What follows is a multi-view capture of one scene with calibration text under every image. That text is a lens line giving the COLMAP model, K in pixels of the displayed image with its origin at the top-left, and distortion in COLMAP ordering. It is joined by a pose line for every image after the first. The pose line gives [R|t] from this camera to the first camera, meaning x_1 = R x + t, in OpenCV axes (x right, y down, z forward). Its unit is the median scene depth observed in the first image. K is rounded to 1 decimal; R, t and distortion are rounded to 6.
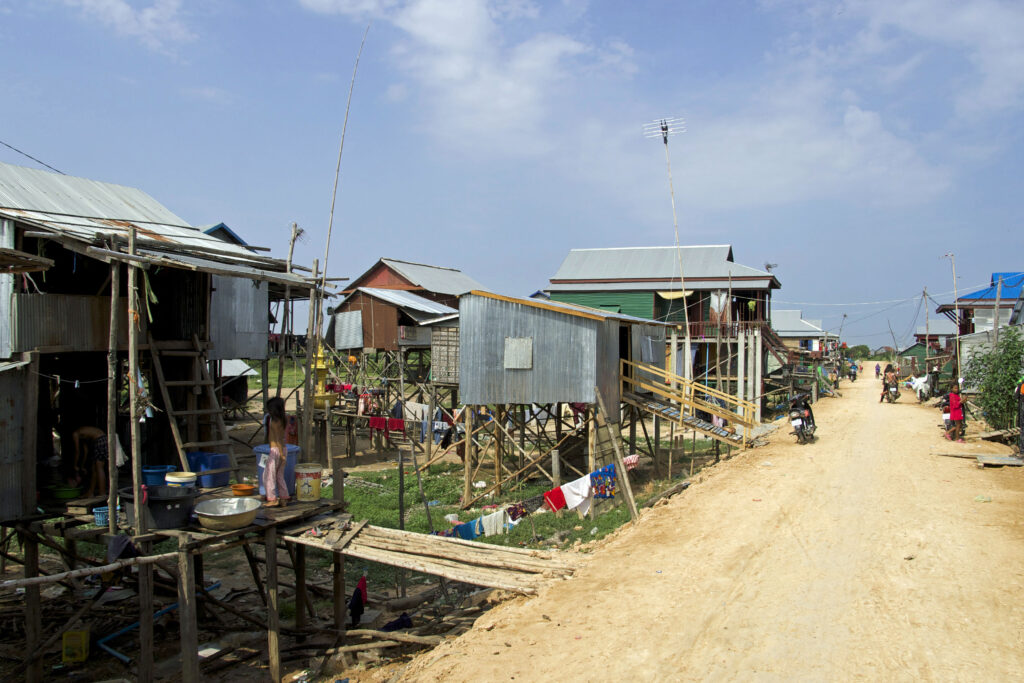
lens RADIAL K [[795.2, 0, 512.0], [0, 795.2, 341.5], [0, 0, 1]] dist [-0.176824, 0.120344]
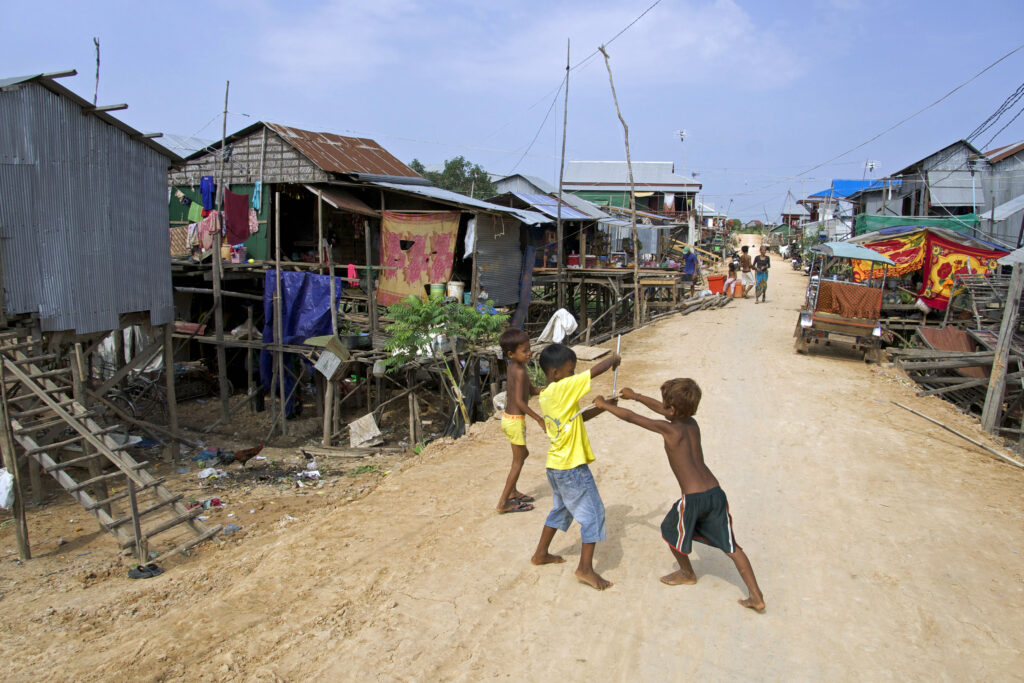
lens RADIAL K [[795.2, 0, 512.0], [0, 795.2, 341.5], [0, 0, 1]] dist [-0.176824, 0.120344]
pose [[0.987873, -0.021536, 0.153762, -0.298818], [-0.003751, 0.986735, 0.162297, -0.020292], [-0.155218, -0.160906, 0.974688, -0.561238]]
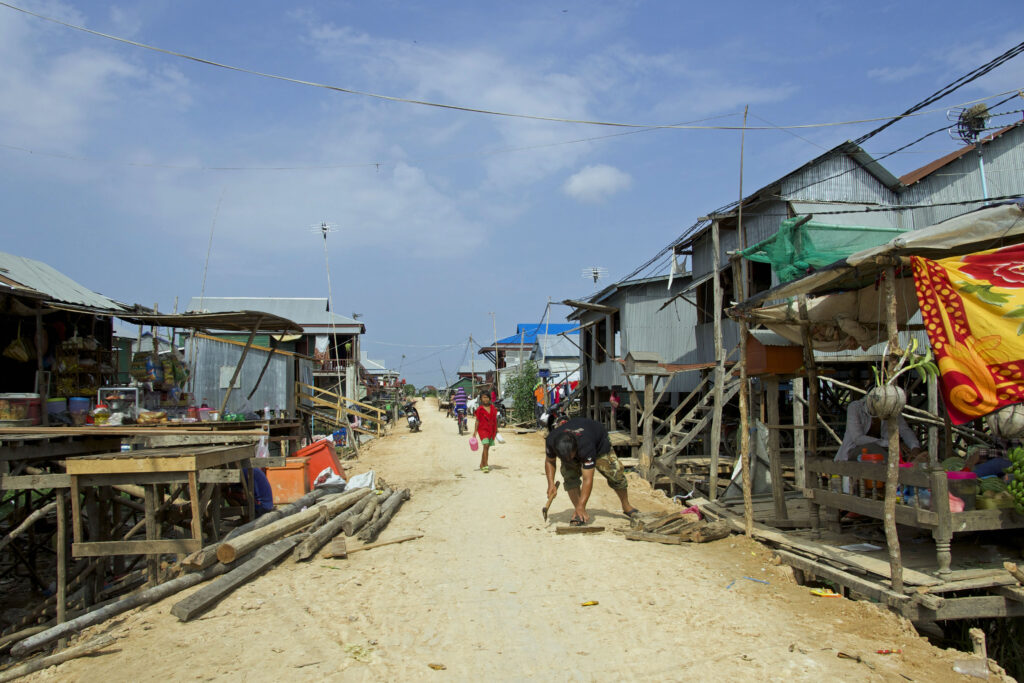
lens RADIAL K [[795.2, 0, 512.0], [0, 795.2, 341.5], [0, 0, 1]] dist [-0.176824, 0.120344]
pose [[0.847054, 0.016743, 0.531242, -0.136693], [0.011392, 0.998702, -0.049640, 0.011195], [-0.531384, 0.048099, 0.845764, -0.210374]]
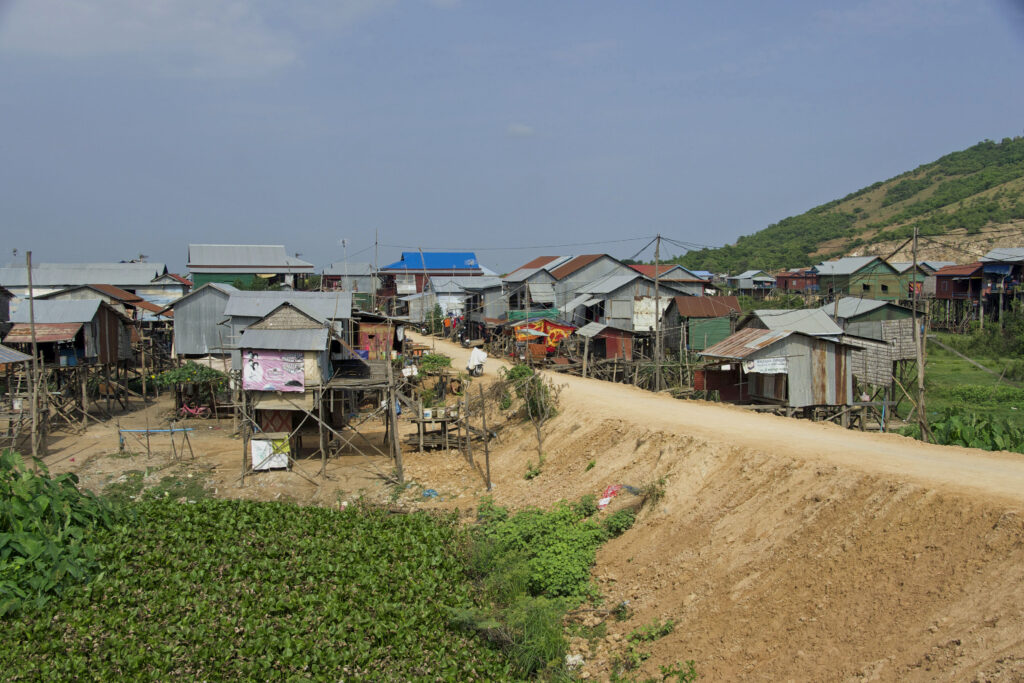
lens RADIAL K [[1037.3, 0, 512.0], [0, 1037.3, 341.5], [0, 0, 1]] dist [-0.001015, 0.000043]
pose [[0.739367, -0.050618, 0.671397, -0.983587], [-0.004393, 0.996786, 0.079987, -0.096662], [-0.673288, -0.062089, 0.736769, -1.181773]]
